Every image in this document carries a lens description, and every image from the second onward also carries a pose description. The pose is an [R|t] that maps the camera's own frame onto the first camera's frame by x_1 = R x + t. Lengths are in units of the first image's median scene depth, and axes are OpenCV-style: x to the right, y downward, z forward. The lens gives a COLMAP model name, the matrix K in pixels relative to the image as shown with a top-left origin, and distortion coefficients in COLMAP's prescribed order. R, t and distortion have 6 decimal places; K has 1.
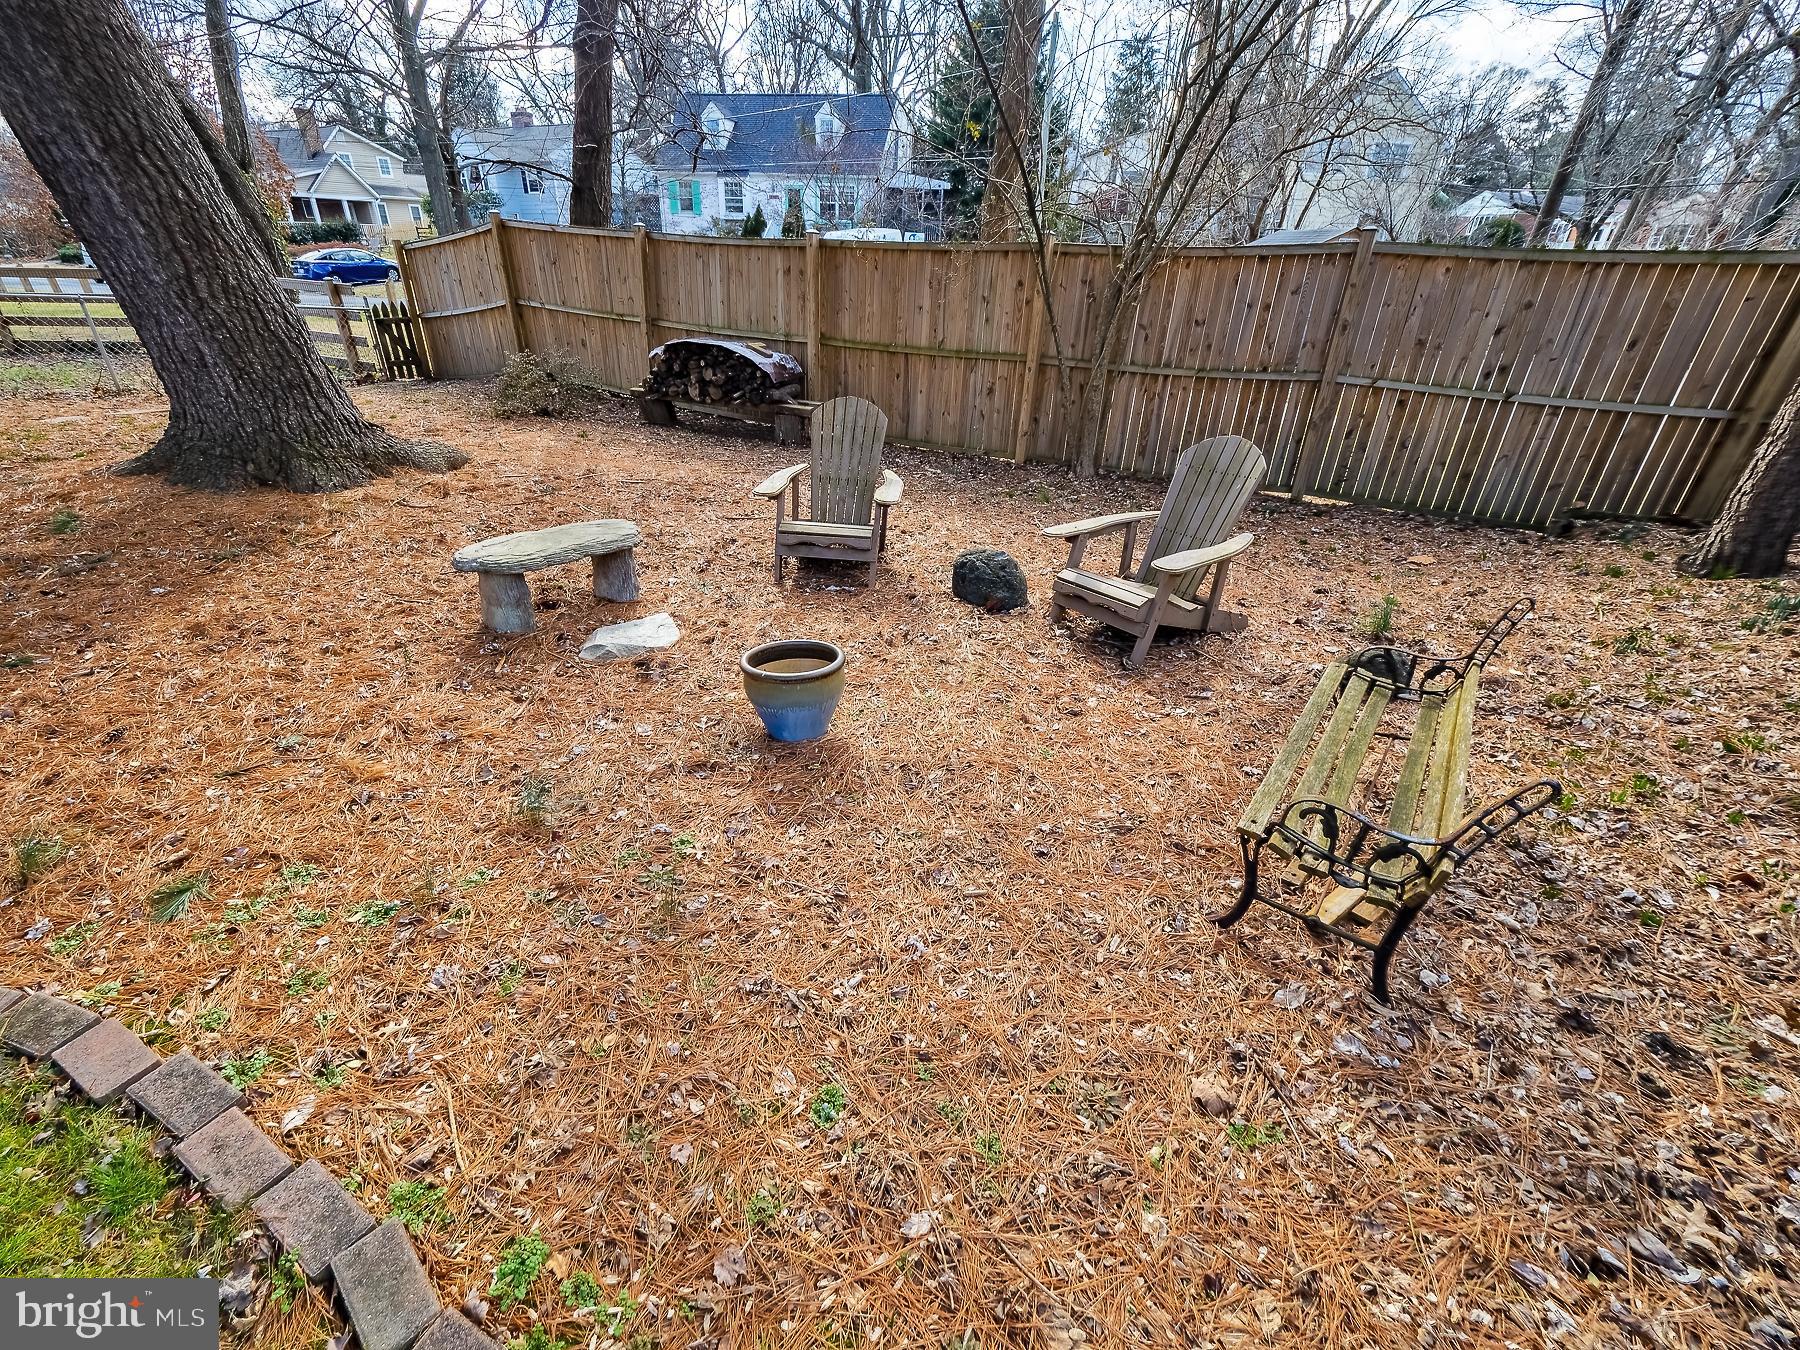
lens RADIAL K [[770.7, 0, 900.0], [0, 770.7, 675.0], [0, 0, 1]] dist [-0.001767, 0.000022]
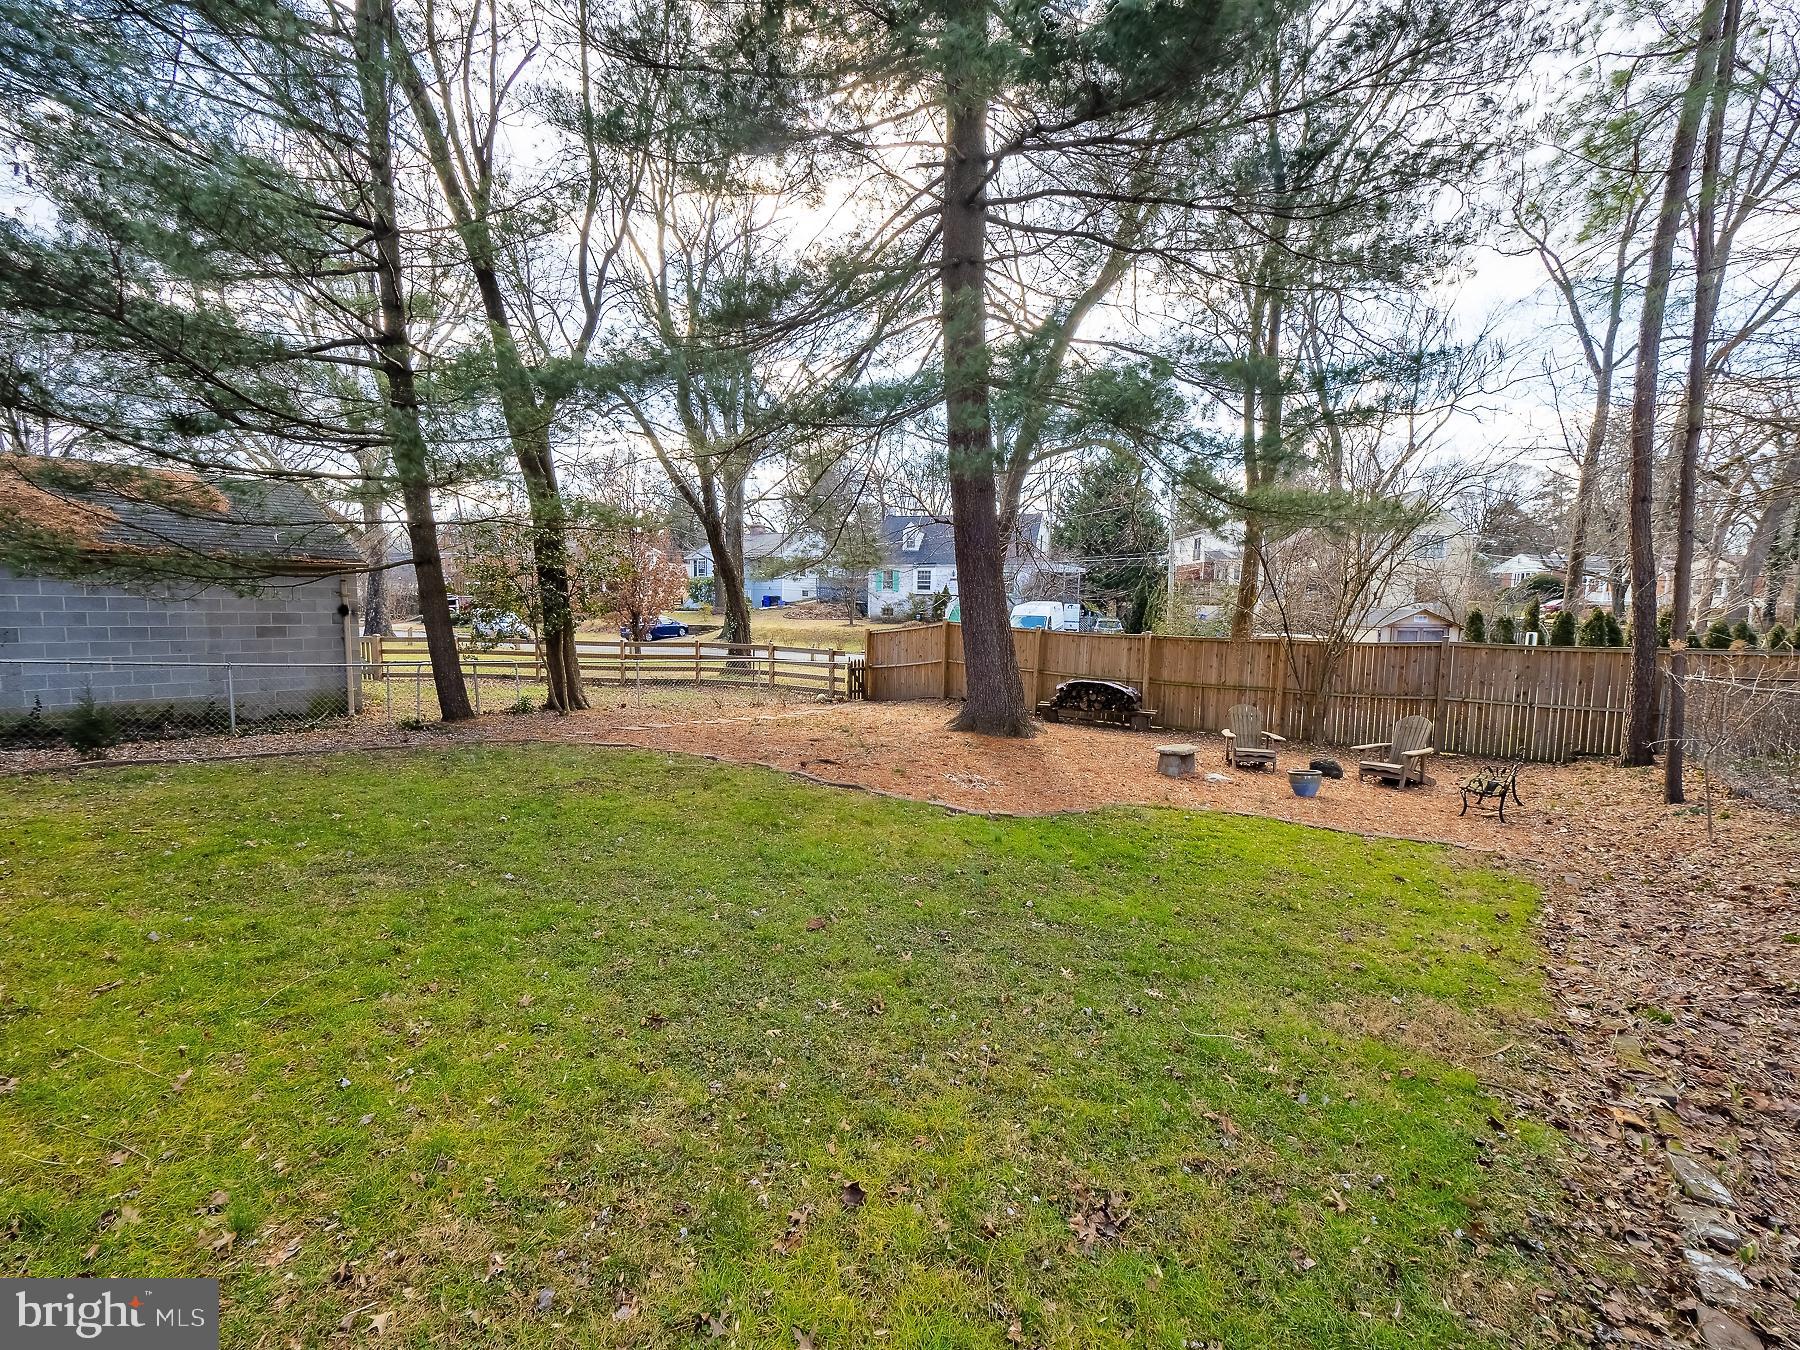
lens RADIAL K [[733.8, 0, 900.0], [0, 733.8, 675.0], [0, 0, 1]] dist [0.000495, 0.000013]
pose [[0.992252, -0.001898, -0.124226, -0.346806], [-0.047259, 0.918956, -0.391519, 0.216292], [0.114902, 0.394357, 0.911746, -0.540290]]
